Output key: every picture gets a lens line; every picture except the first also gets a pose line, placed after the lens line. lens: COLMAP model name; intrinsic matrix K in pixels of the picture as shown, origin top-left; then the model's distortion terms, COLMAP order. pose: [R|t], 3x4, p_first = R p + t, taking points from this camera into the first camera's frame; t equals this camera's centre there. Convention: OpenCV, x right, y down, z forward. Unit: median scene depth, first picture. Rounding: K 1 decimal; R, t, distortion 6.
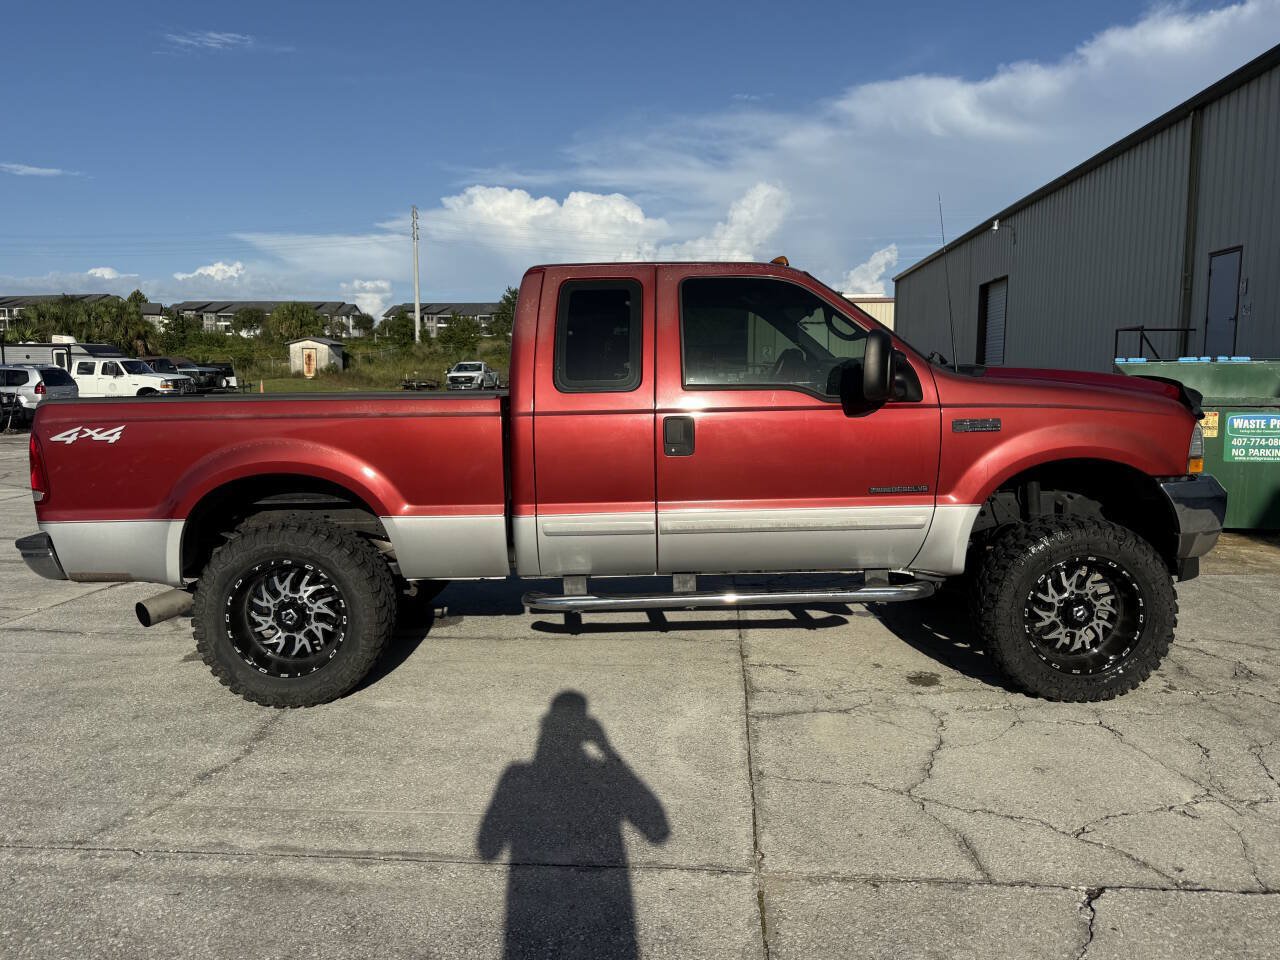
lens RADIAL K [[953.7, 0, 640.0], [0, 953.7, 480.0], [0, 0, 1]] dist [0.077465, -0.108395]
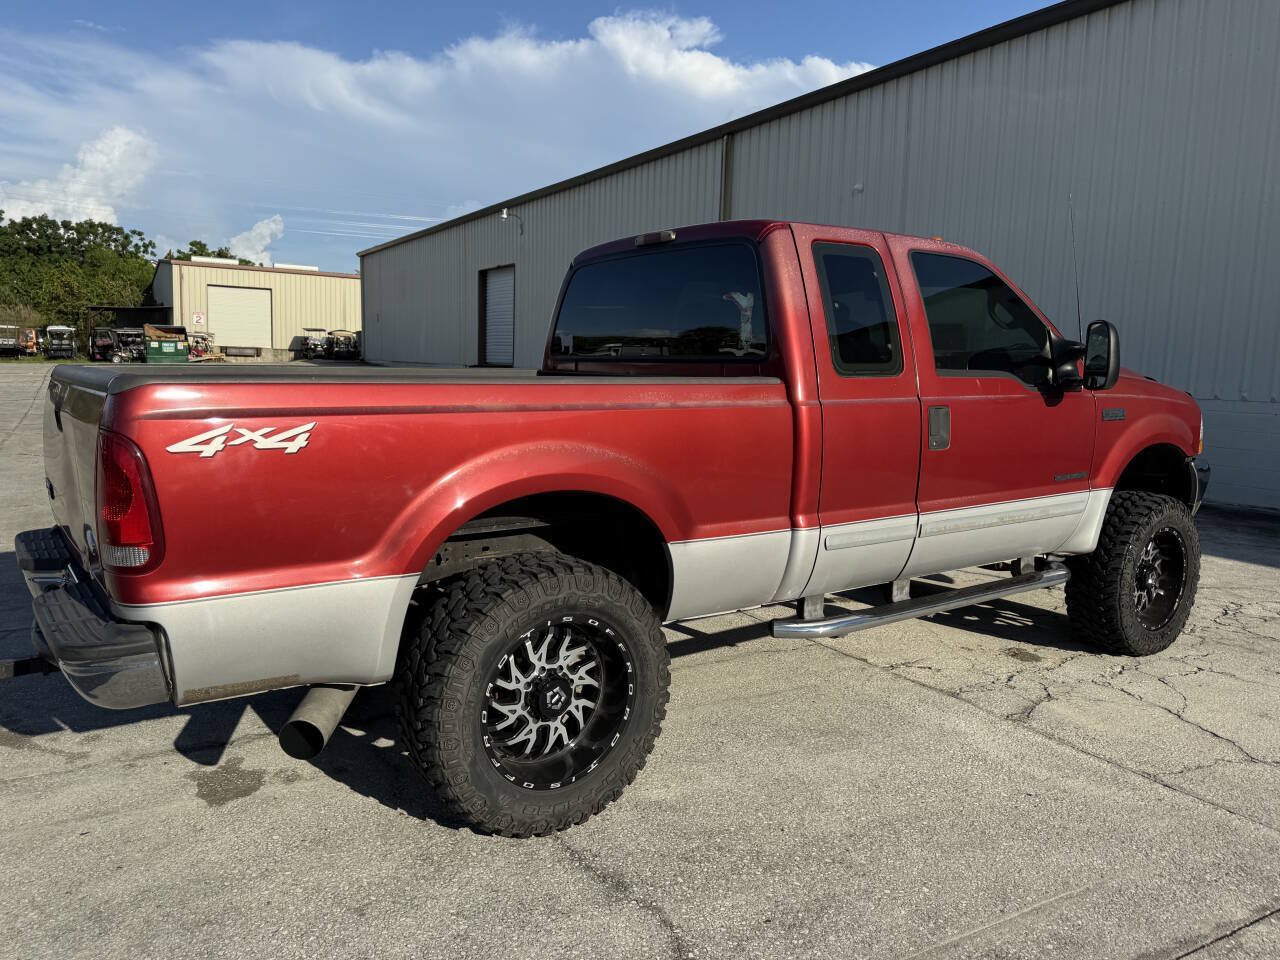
lens RADIAL K [[961.4, 0, 641.0], [0, 961.4, 479.2], [0, 0, 1]] dist [0.049140, -0.063137]
pose [[0.819626, -0.043042, 0.571280, -0.692499], [0.031534, 0.999051, 0.030030, -0.032585], [-0.572030, -0.006599, 0.820206, 0.396180]]
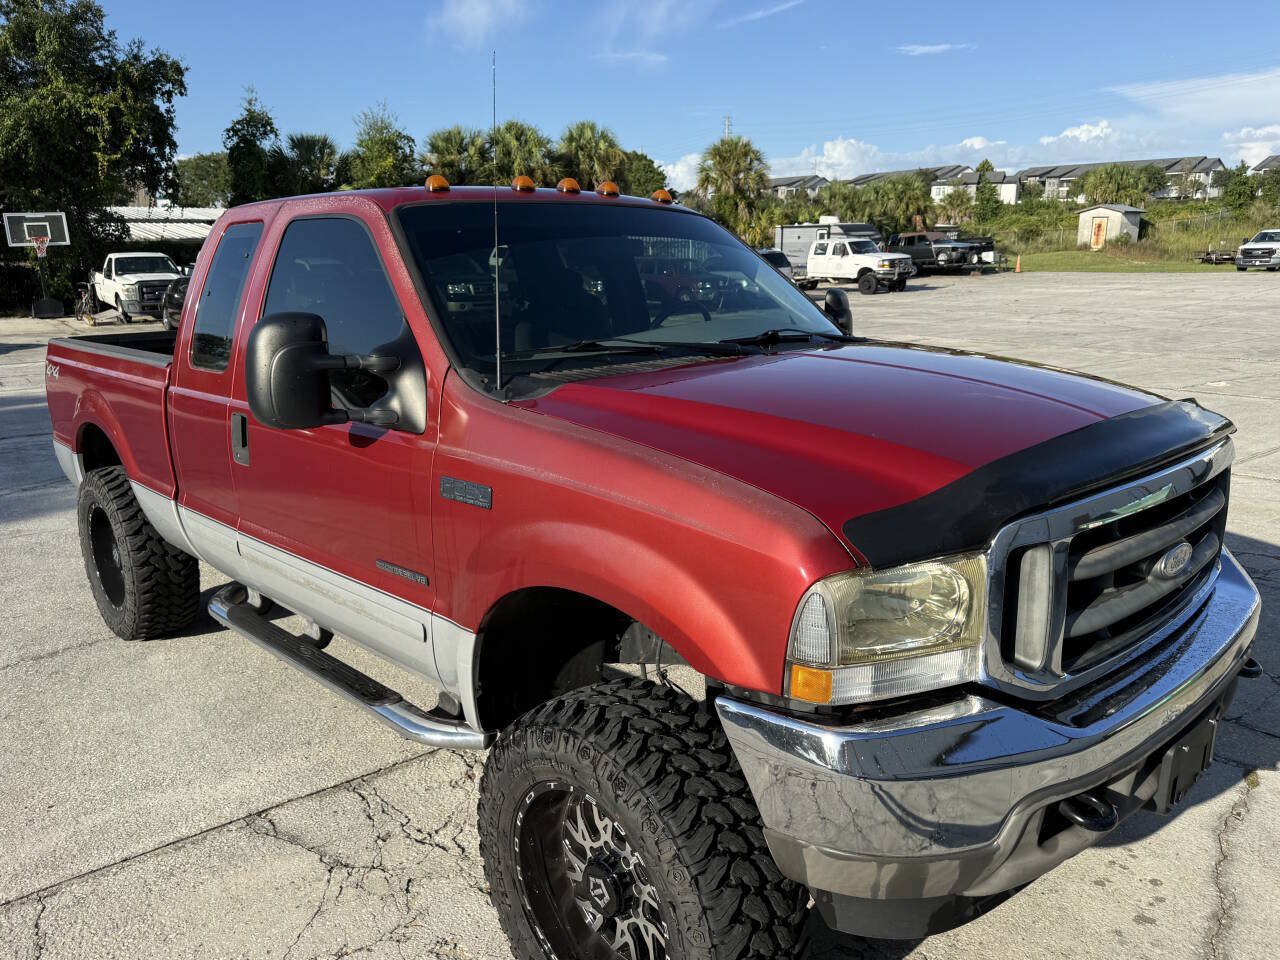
lens RADIAL K [[964.3, 0, 645.7], [0, 964.3, 481.1], [0, 0, 1]] dist [0.024426, -0.028768]
pose [[0.689944, 0.164057, -0.705026, 0.783957], [-0.068815, 0.984433, 0.161731, -0.153649], [0.720584, -0.063069, 0.690493, 0.673544]]
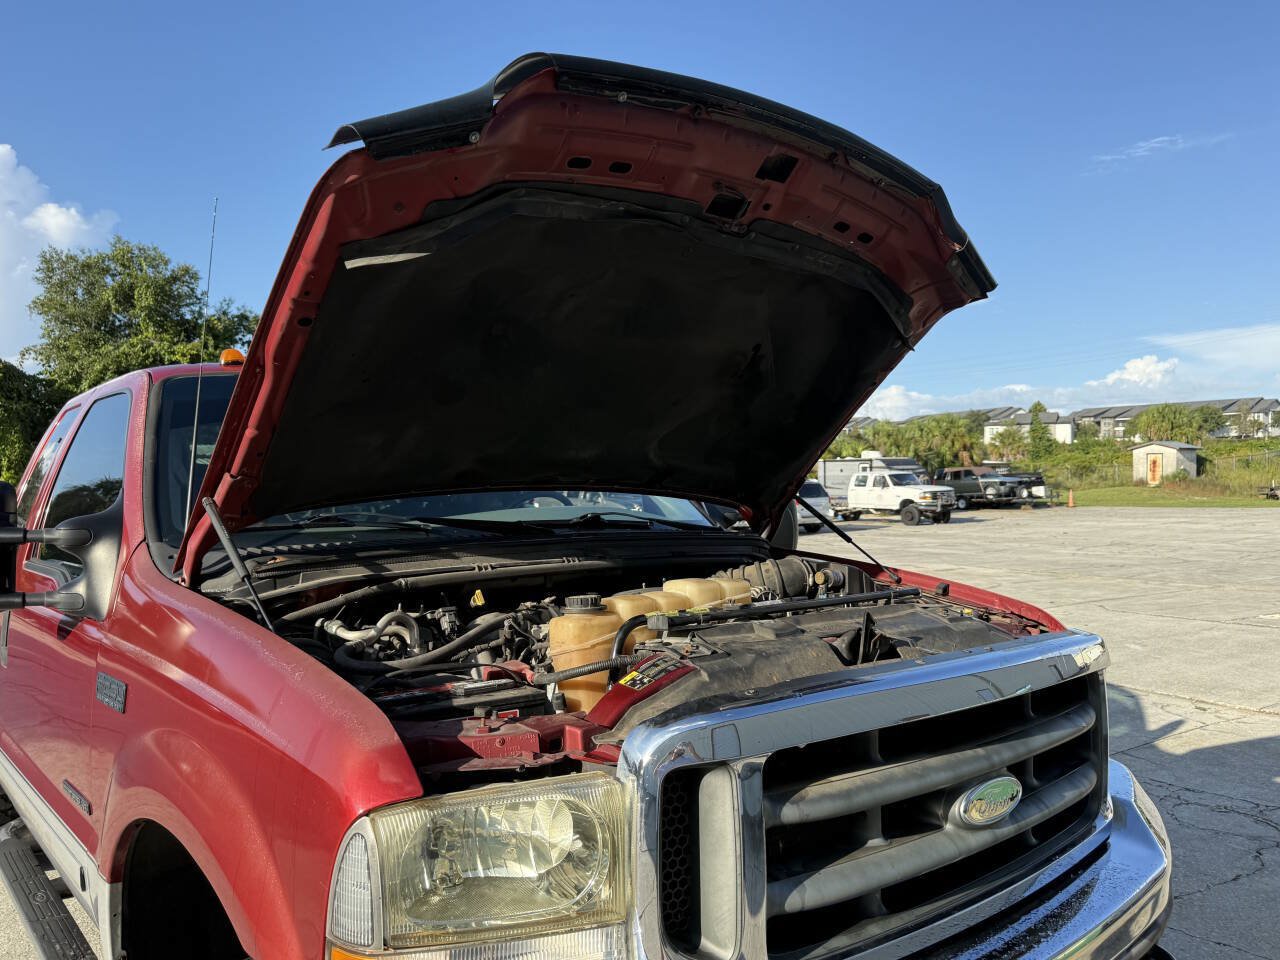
lens RADIAL K [[961.4, 0, 641.0], [0, 961.4, 479.2], [0, 0, 1]] dist [0.049140, -0.063137]
pose [[0.639373, -0.009472, -0.768839, 0.820427], [-0.075083, 0.994376, -0.074690, -0.134378], [0.765222, 0.105481, 0.635066, 0.866289]]
